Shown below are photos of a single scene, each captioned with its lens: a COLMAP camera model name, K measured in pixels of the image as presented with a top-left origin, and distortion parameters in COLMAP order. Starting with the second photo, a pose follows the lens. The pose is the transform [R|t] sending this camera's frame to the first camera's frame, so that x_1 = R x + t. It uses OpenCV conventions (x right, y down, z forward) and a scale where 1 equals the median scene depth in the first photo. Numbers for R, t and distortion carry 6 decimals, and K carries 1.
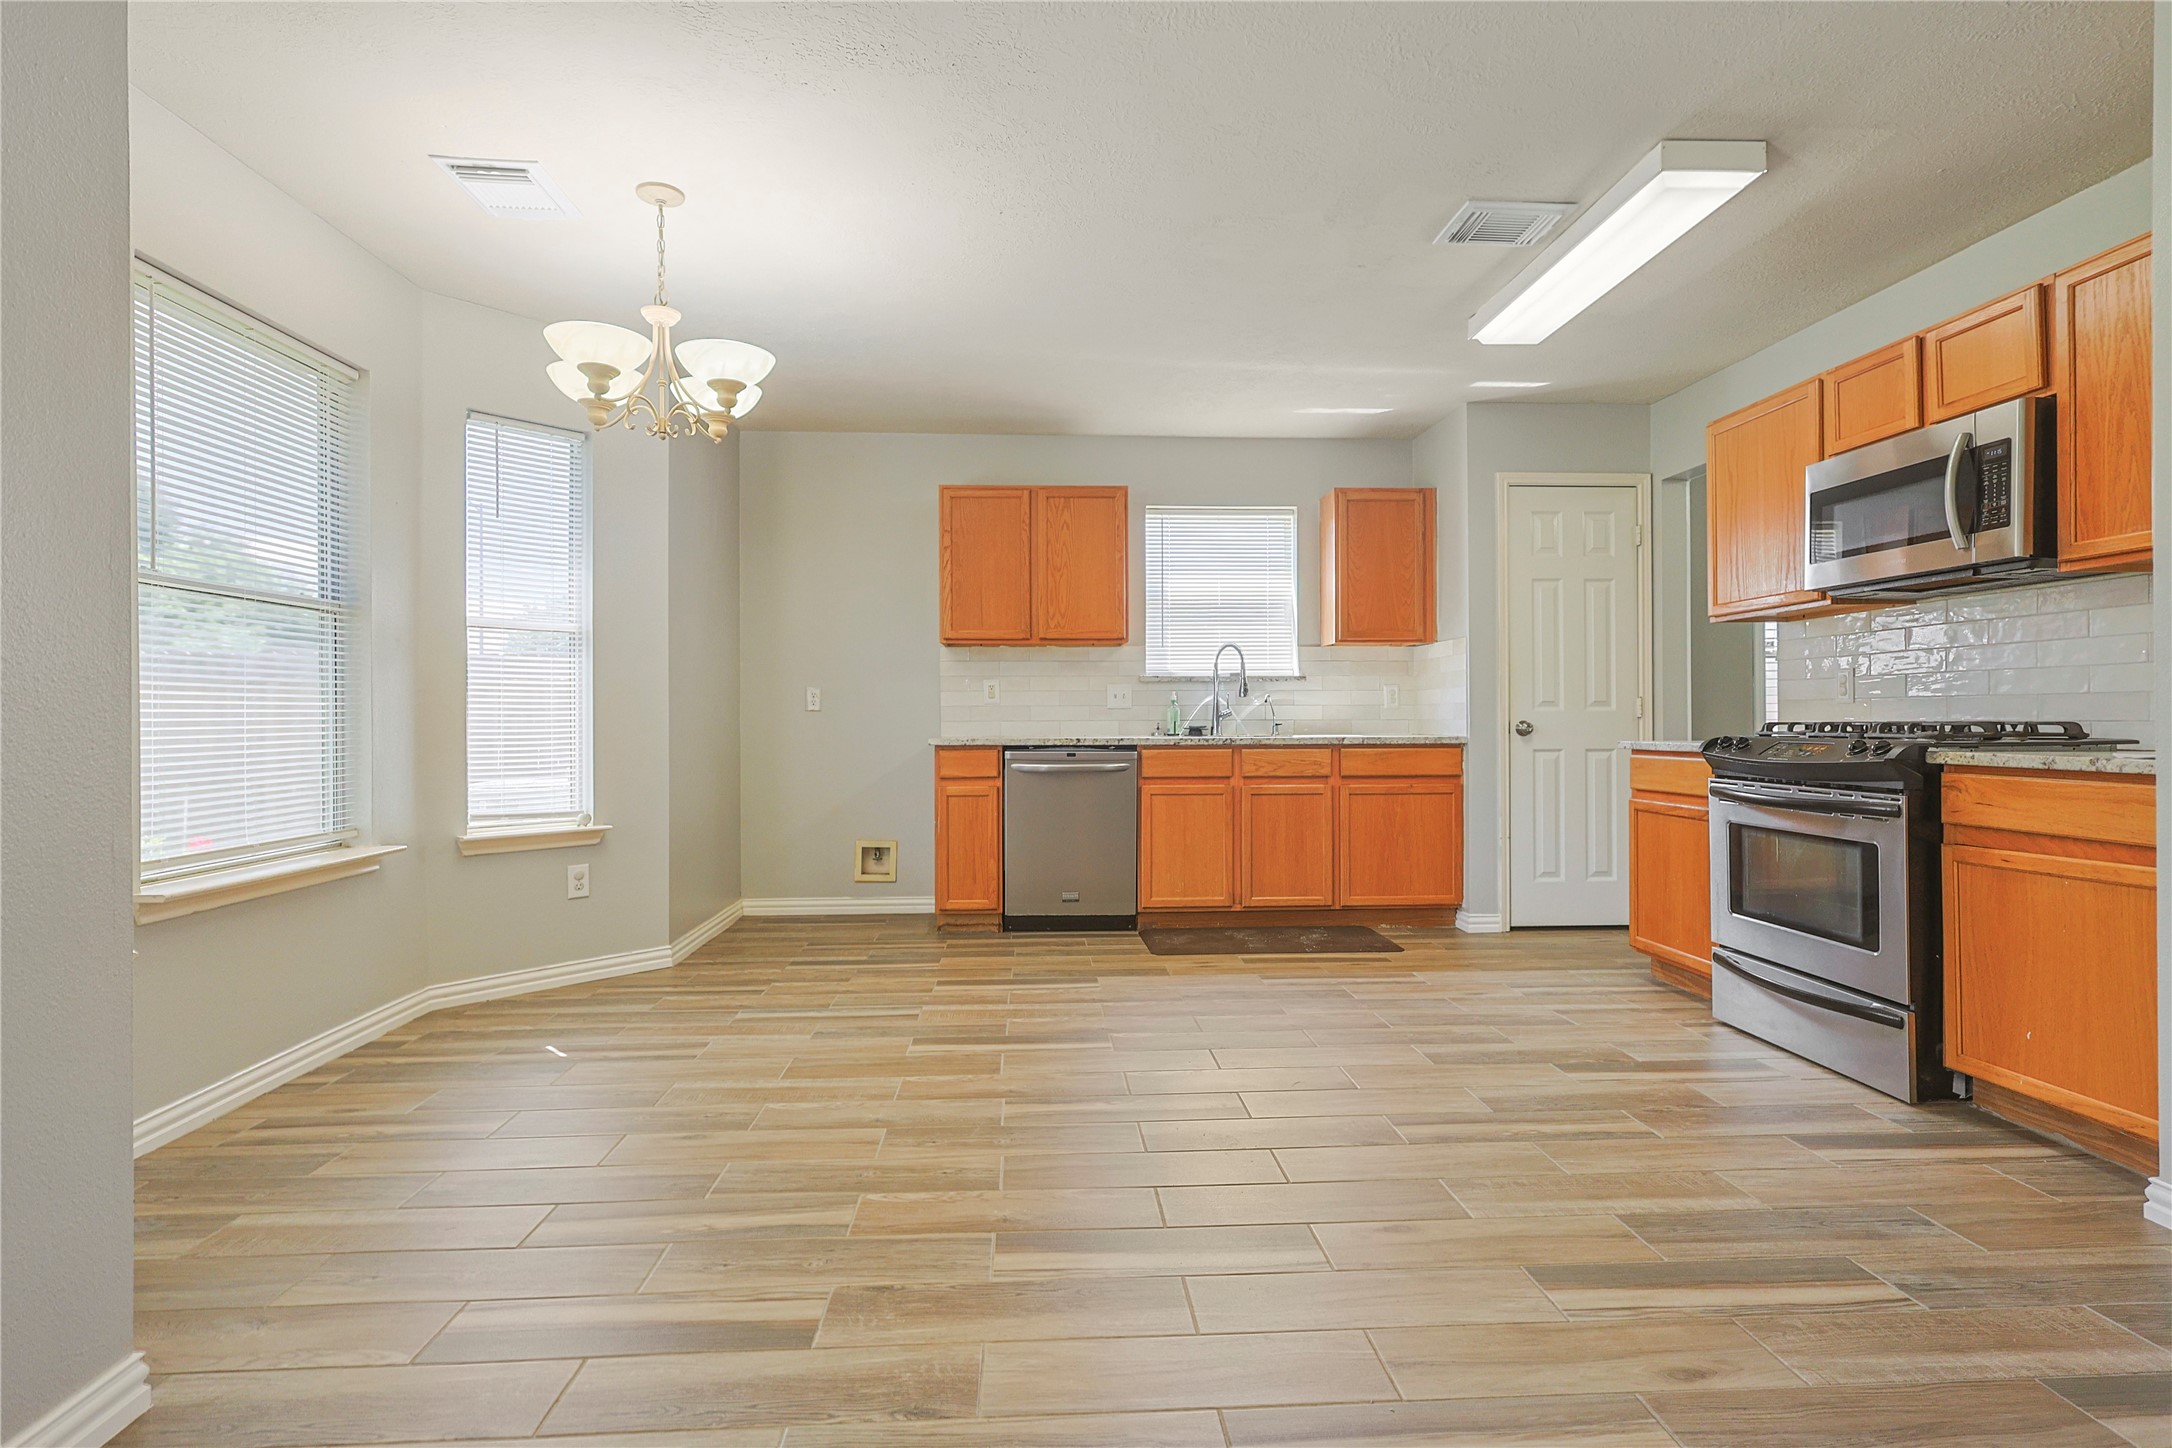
lens RADIAL K [[1063.4, 0, 1086.0], [0, 1063.4, 724.0], [0, 0, 1]] dist [0.001859, 0.000508]
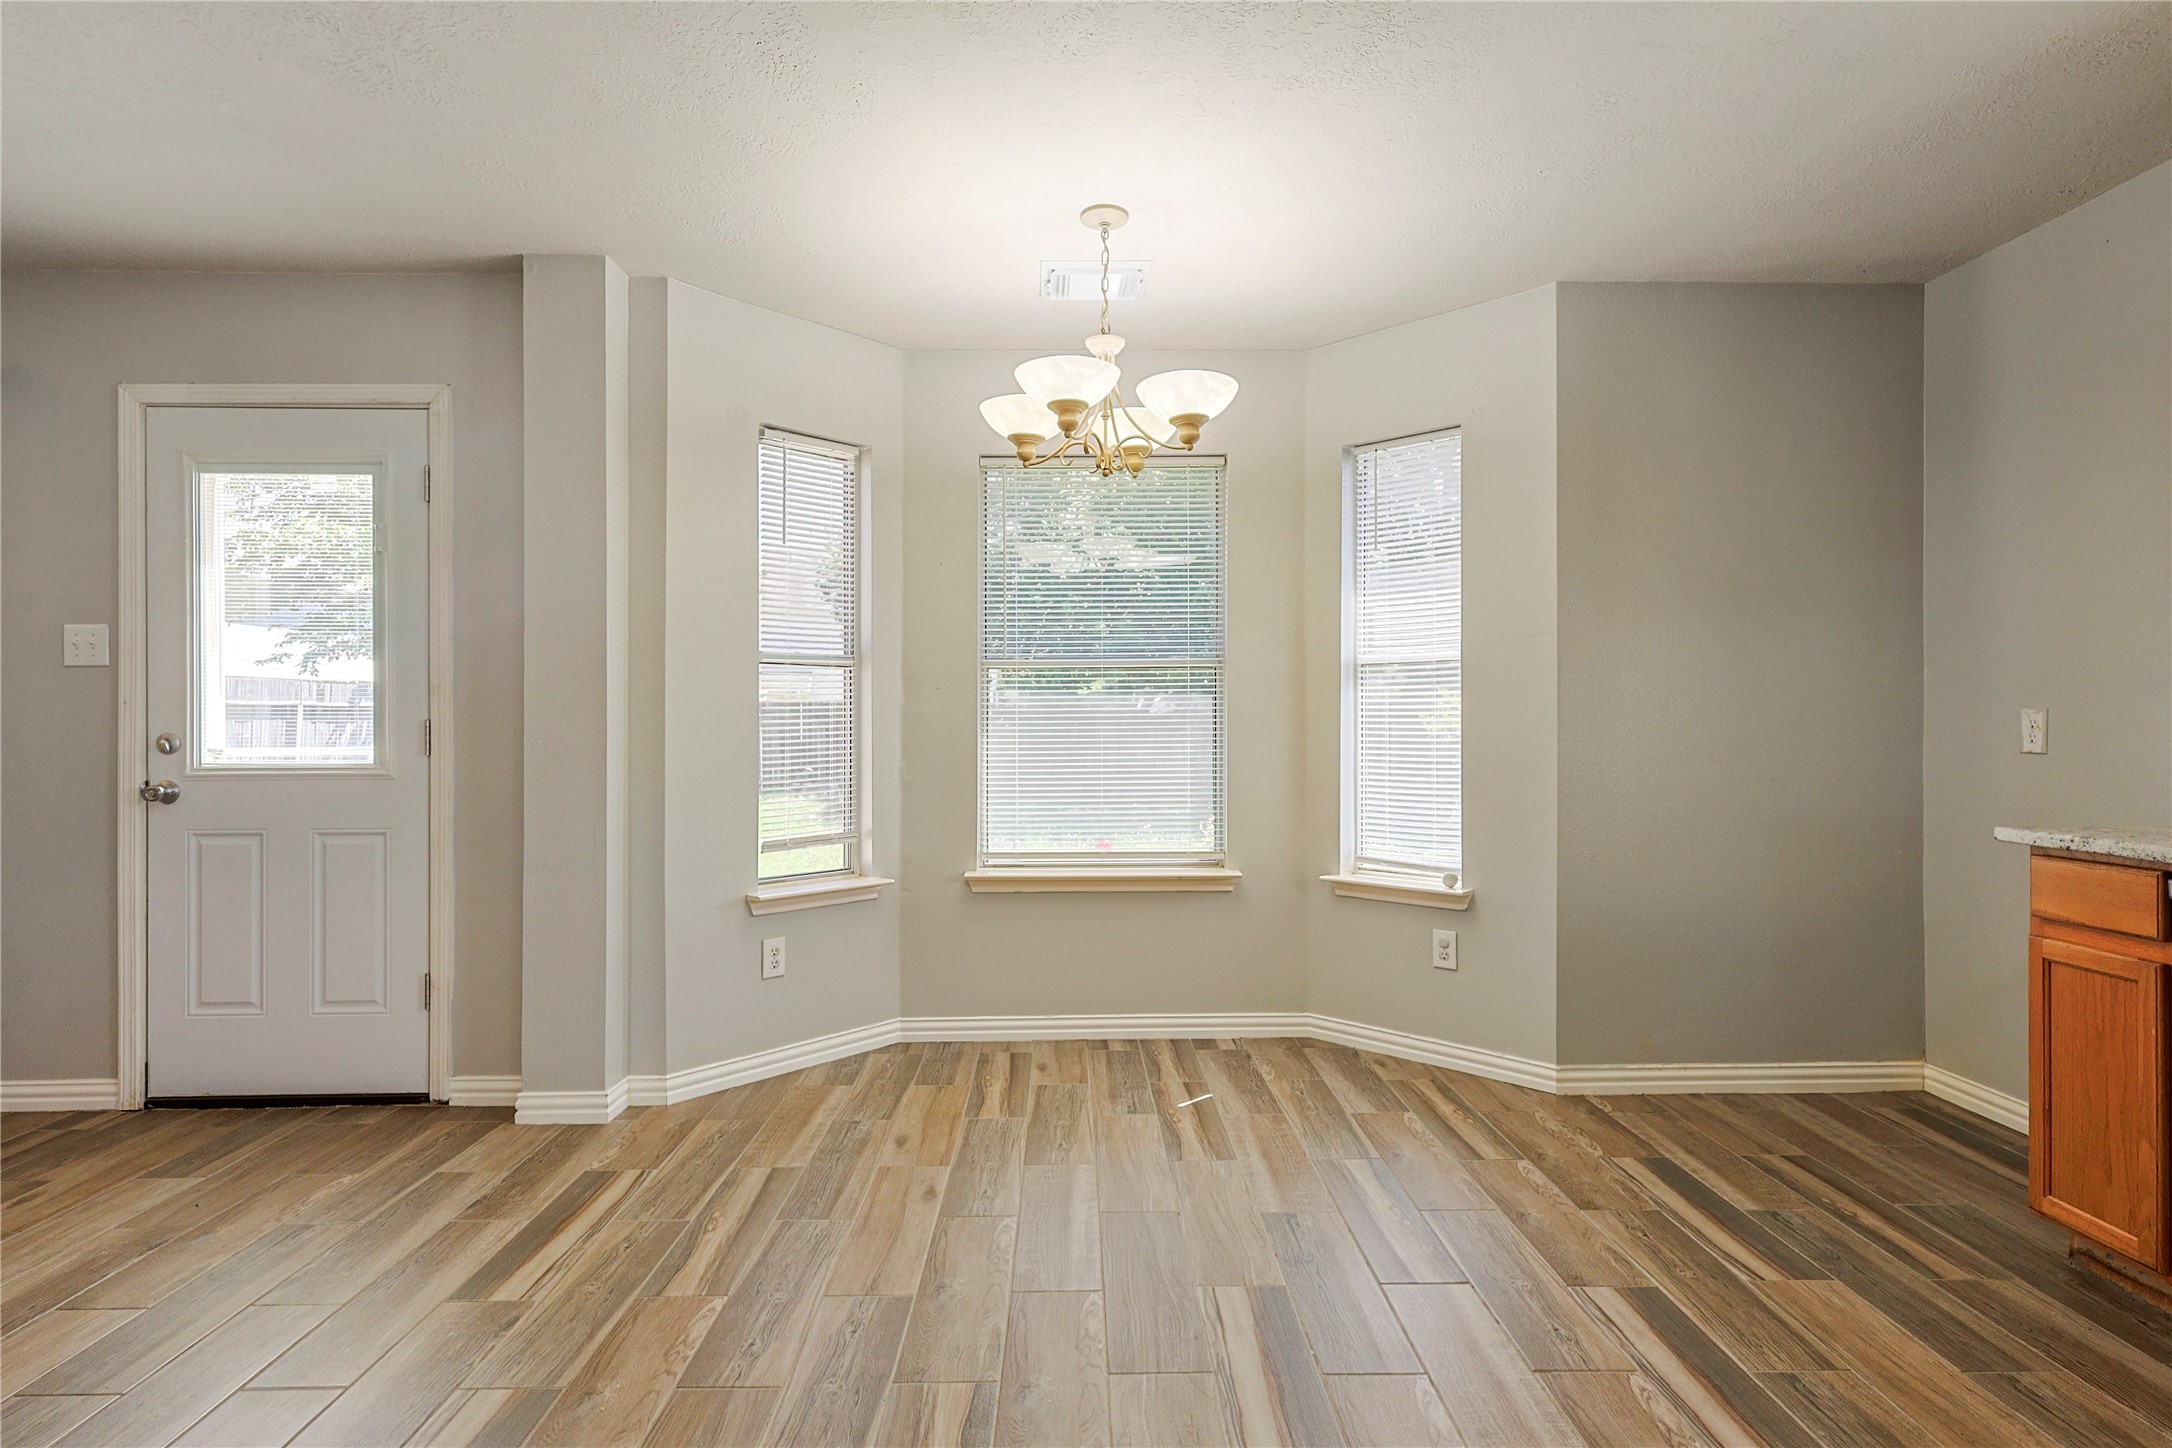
lens RADIAL K [[1063.4, 0, 1086.0], [0, 1063.4, 724.0], [0, 0, 1]] dist [0.001859, 0.000508]
pose [[-0.032184, 0.004202, -0.999473, 0.422603], [-0.002193, 0.999988, 0.004275, -0.041230], [0.999480, 0.002329, -0.032174, 0.789557]]
